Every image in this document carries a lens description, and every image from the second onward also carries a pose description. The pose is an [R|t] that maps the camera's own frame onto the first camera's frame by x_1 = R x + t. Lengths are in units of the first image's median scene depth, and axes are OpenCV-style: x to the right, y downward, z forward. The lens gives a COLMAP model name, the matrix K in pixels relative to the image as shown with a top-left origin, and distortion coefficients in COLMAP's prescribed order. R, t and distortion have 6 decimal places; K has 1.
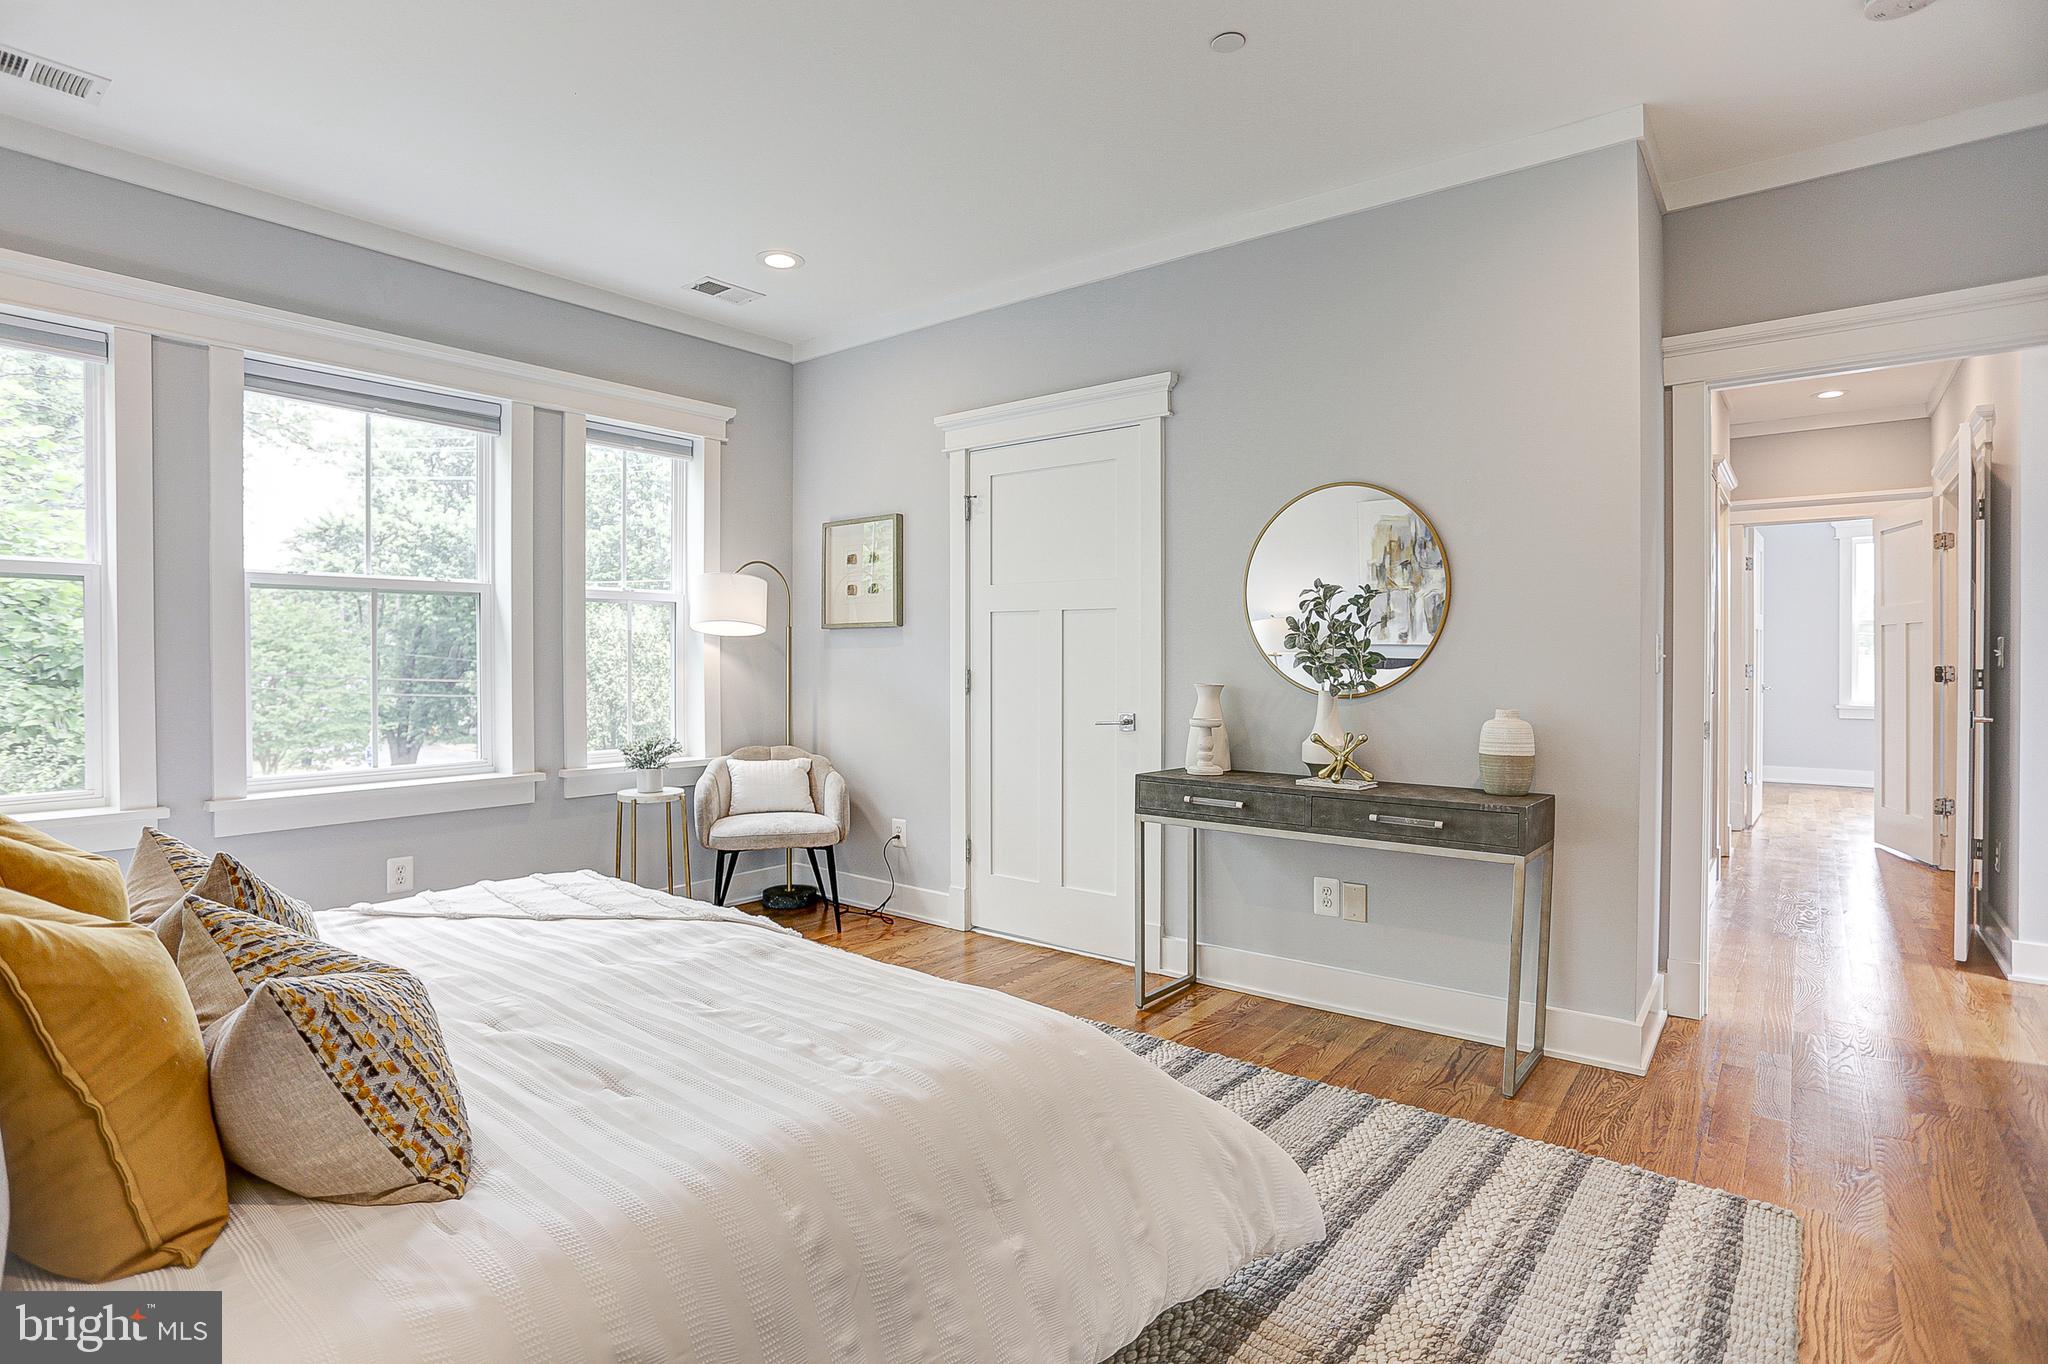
lens RADIAL K [[1014.6, 0, 1034.4], [0, 1014.6, 670.3], [0, 0, 1]] dist [-0.062379, 0.022313]
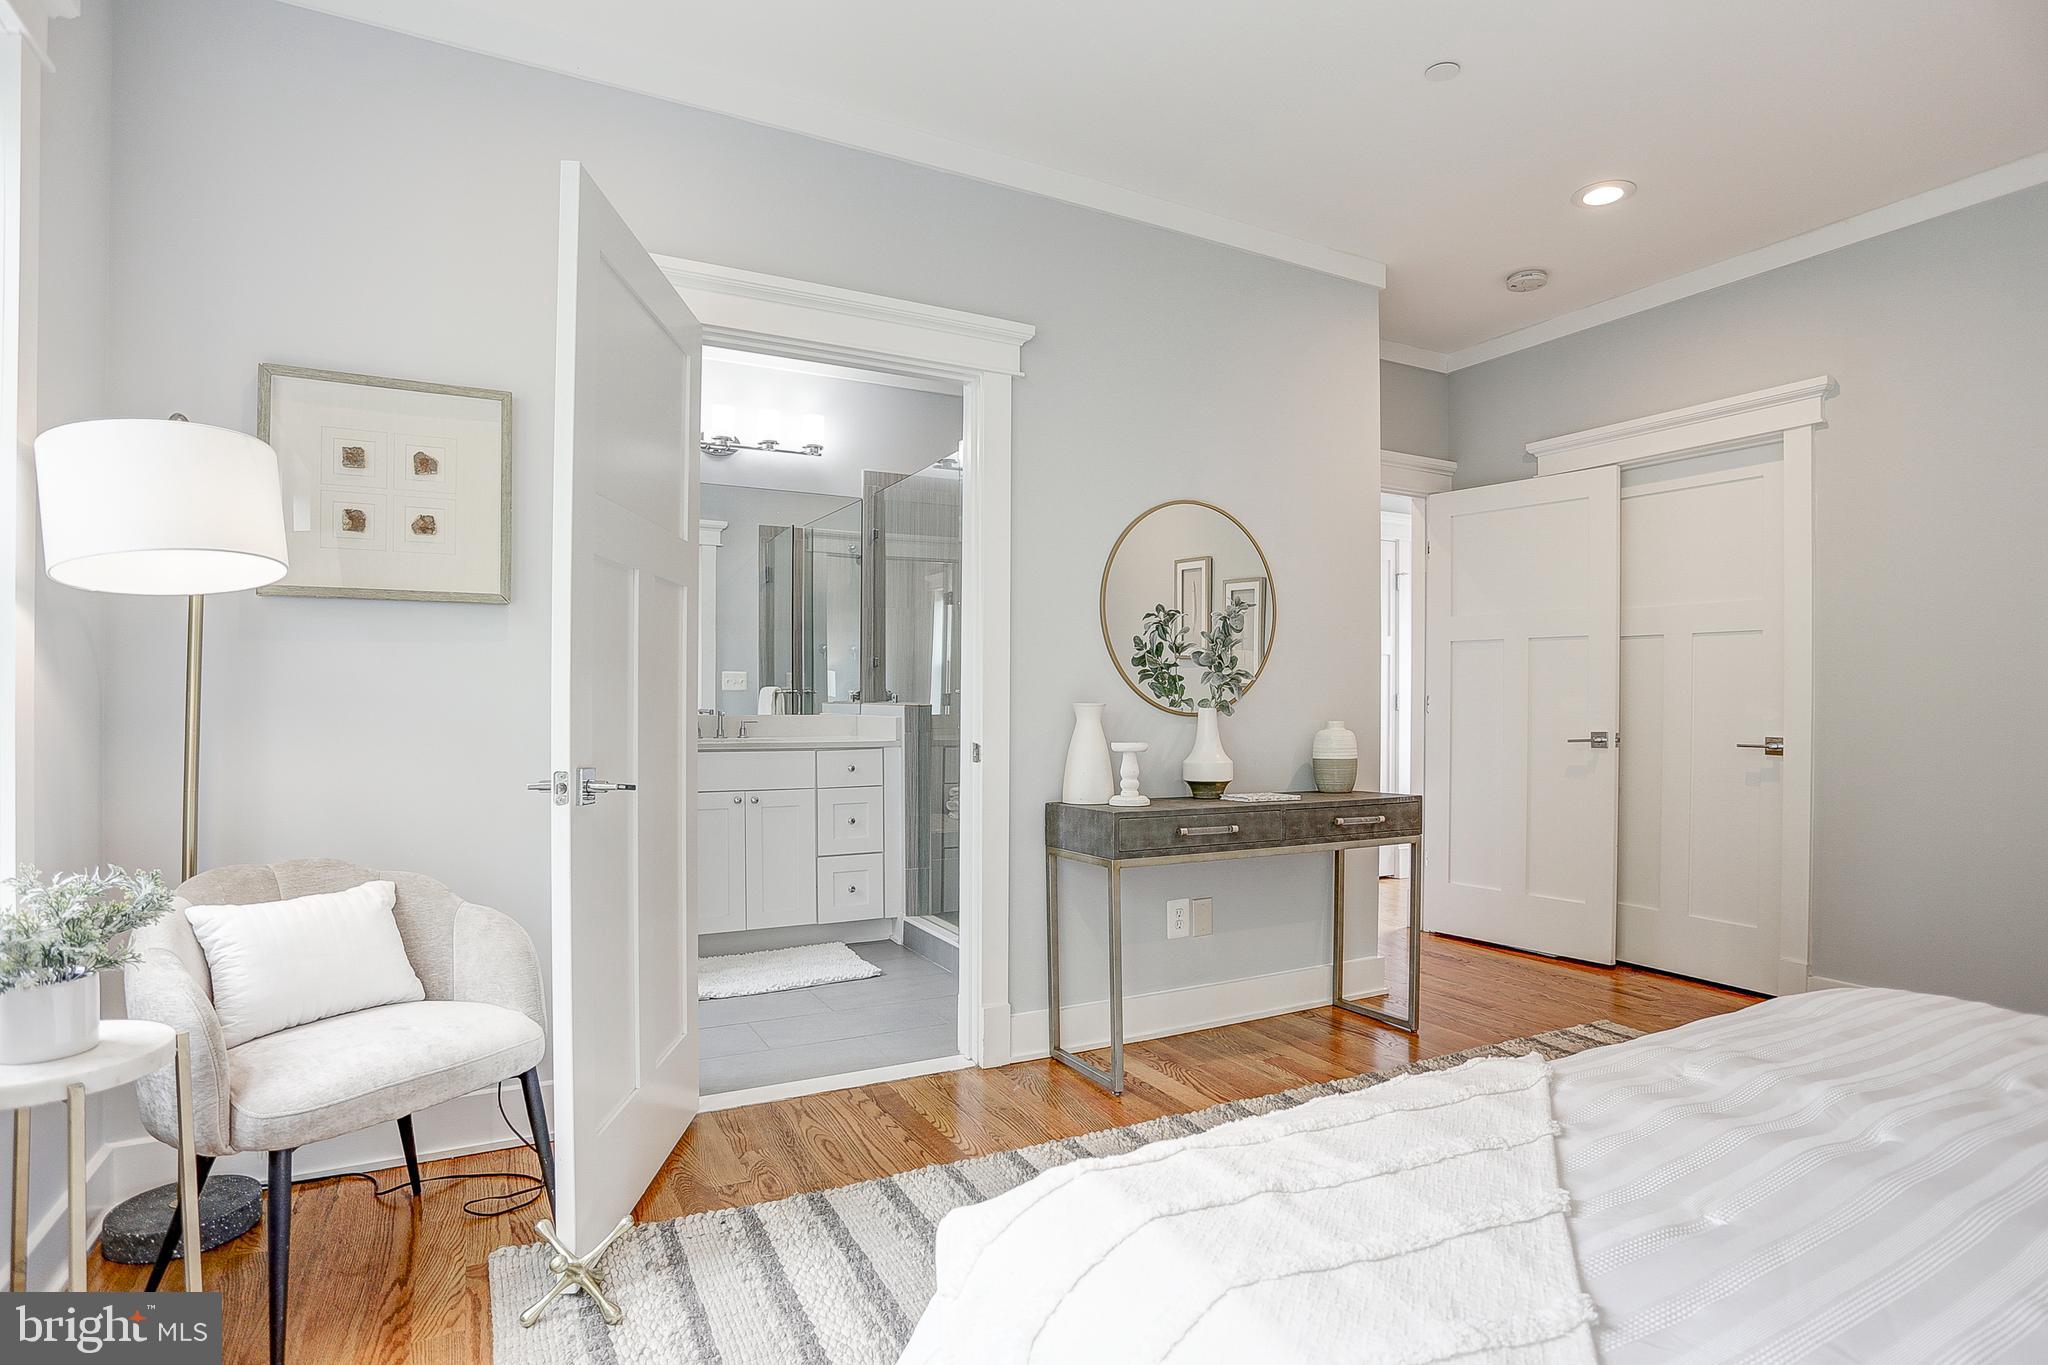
lens RADIAL K [[1014.6, 0, 1025.2], [0, 1014.6, 696.0], [0, 0, 1]] dist [-0.062379, 0.022313]
pose [[0.389004, 0.014745, 0.921118, -0.676493], [0.009822, 0.999749, -0.020152, 0.022875], [-0.921184, 0.016887, 0.388761, 0.730455]]
